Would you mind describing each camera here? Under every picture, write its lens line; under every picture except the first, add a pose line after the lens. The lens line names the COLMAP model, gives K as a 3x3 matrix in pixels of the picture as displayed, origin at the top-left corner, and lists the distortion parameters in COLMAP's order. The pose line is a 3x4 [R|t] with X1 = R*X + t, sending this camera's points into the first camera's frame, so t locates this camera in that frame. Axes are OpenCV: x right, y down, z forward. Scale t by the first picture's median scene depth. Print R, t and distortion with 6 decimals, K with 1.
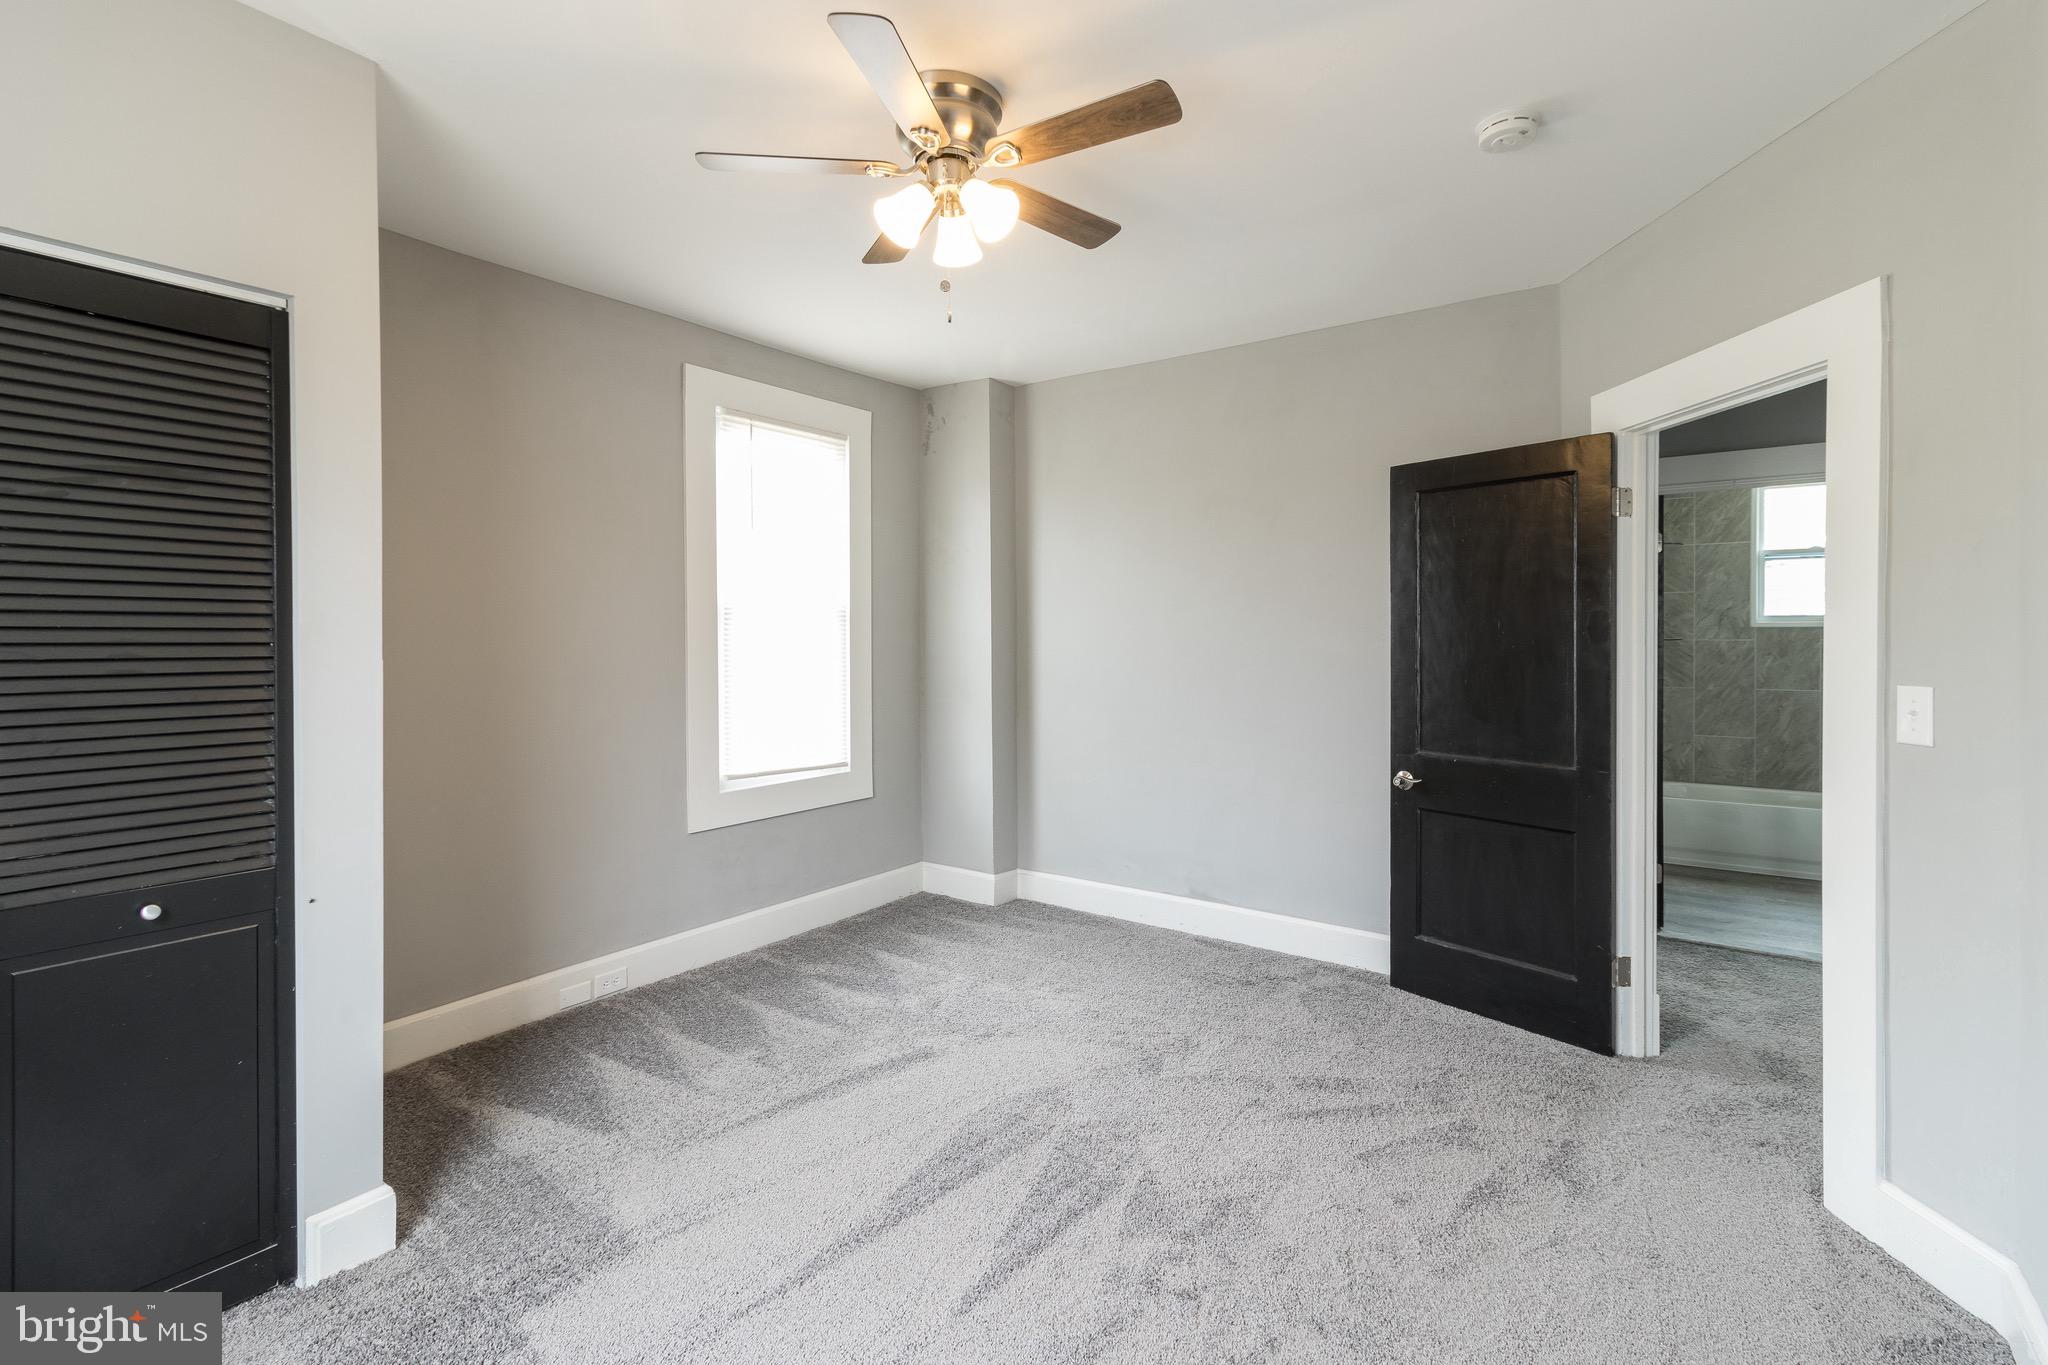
lens RADIAL K [[940.4, 0, 1027.1], [0, 940.4, 627.2], [0, 0, 1]] dist [0.000741, 0.000146]
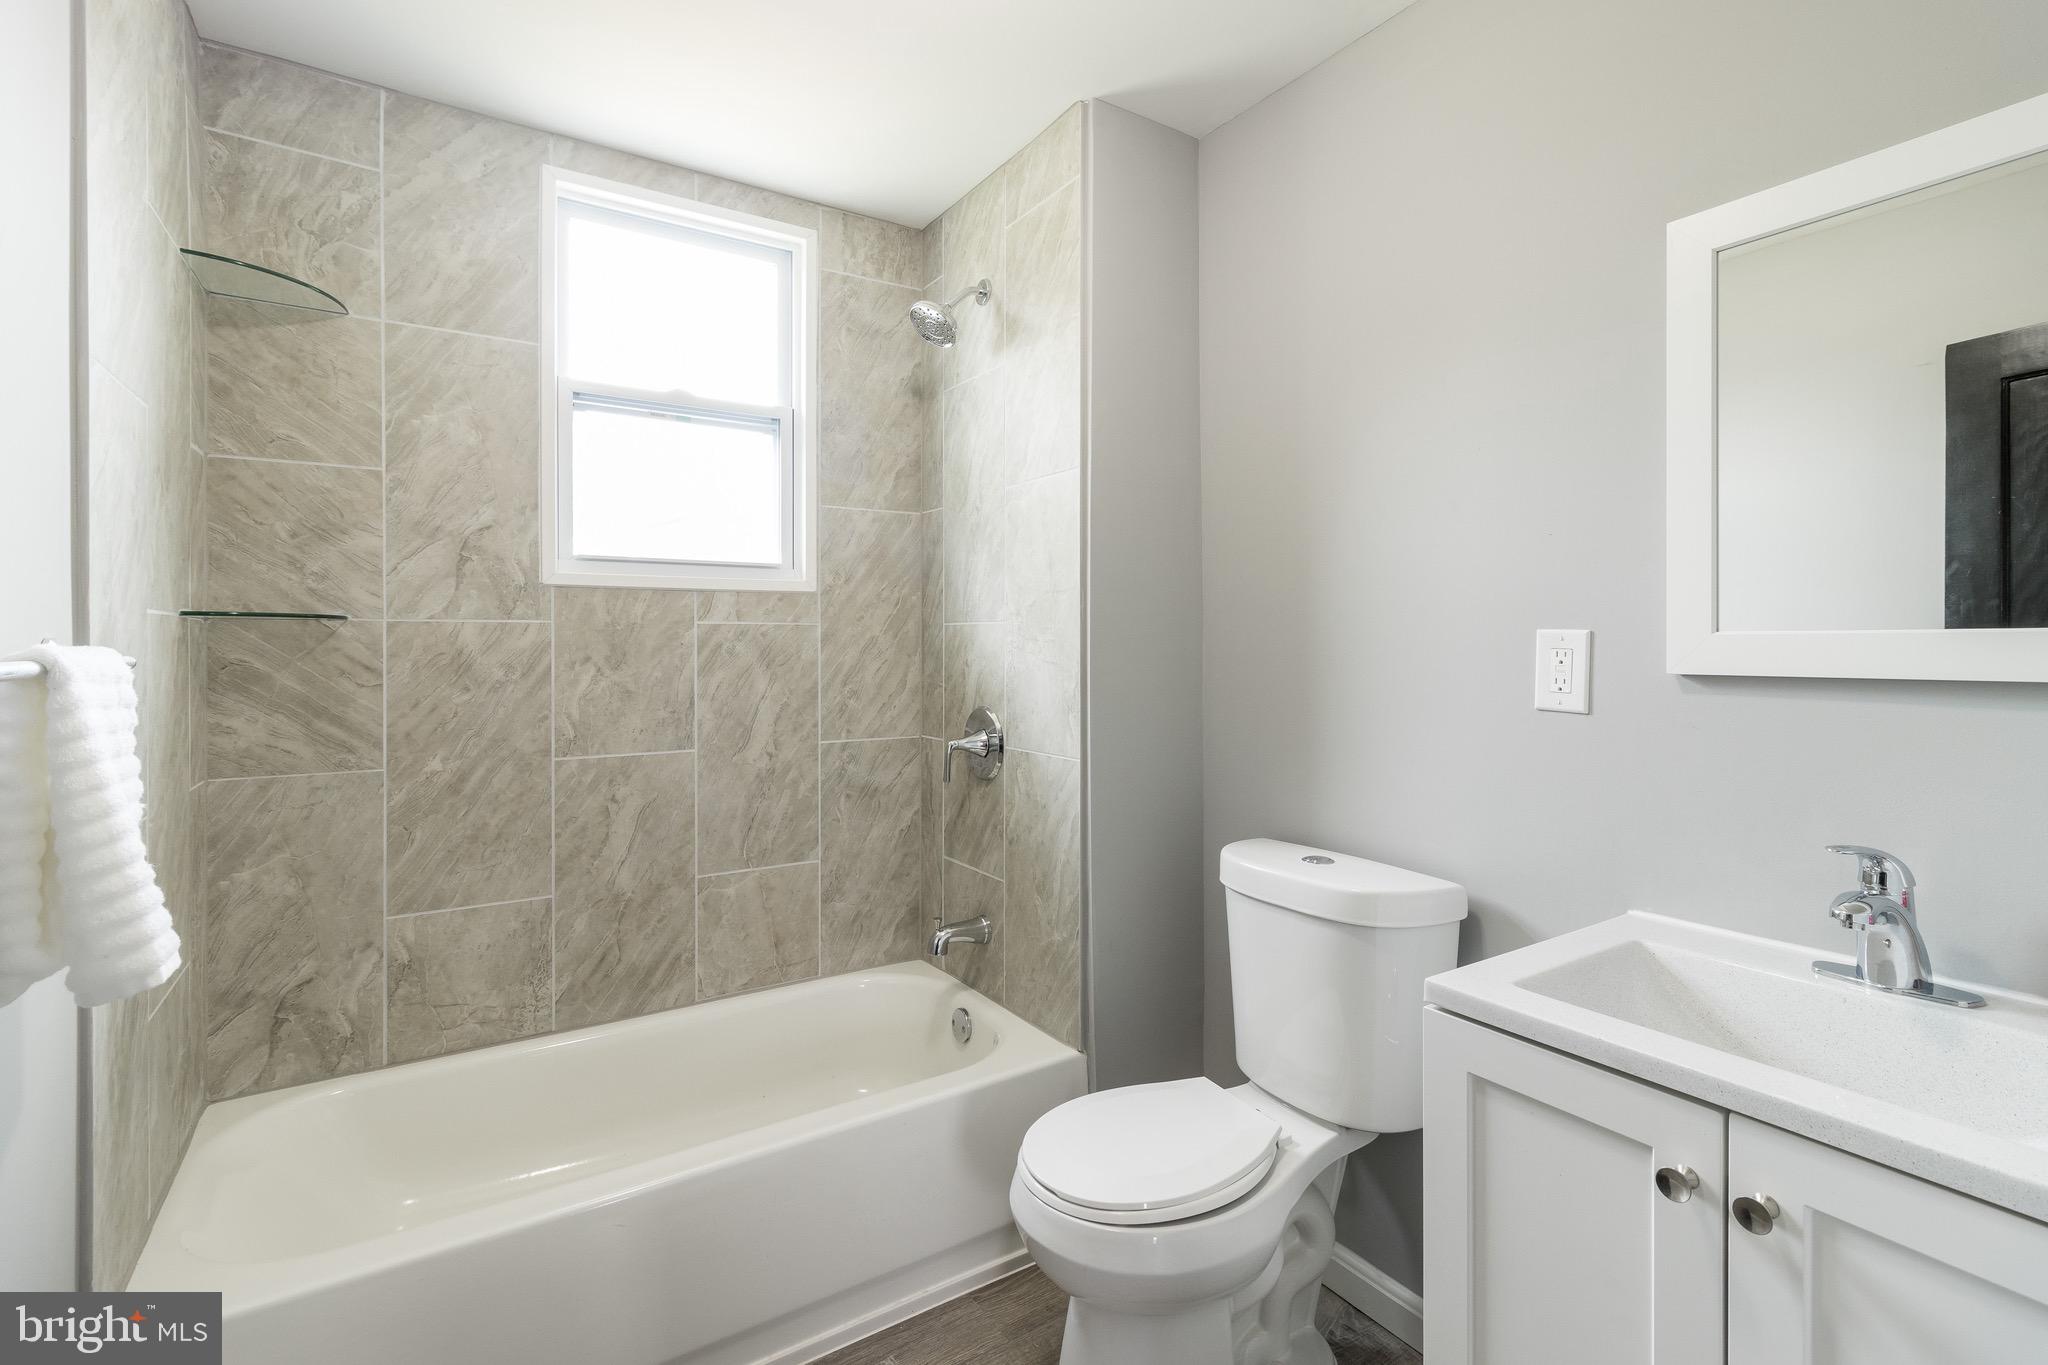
lens RADIAL K [[940.4, 0, 1021.4], [0, 940.4, 666.8], [0, 0, 1]] dist [0.000741, 0.000146]
pose [[0.384999, -0.004763, 0.922905, 0.504845], [0.004154, 0.999985, 0.003428, 0.030008], [-0.922908, 0.002514, 0.385013, 0.687148]]
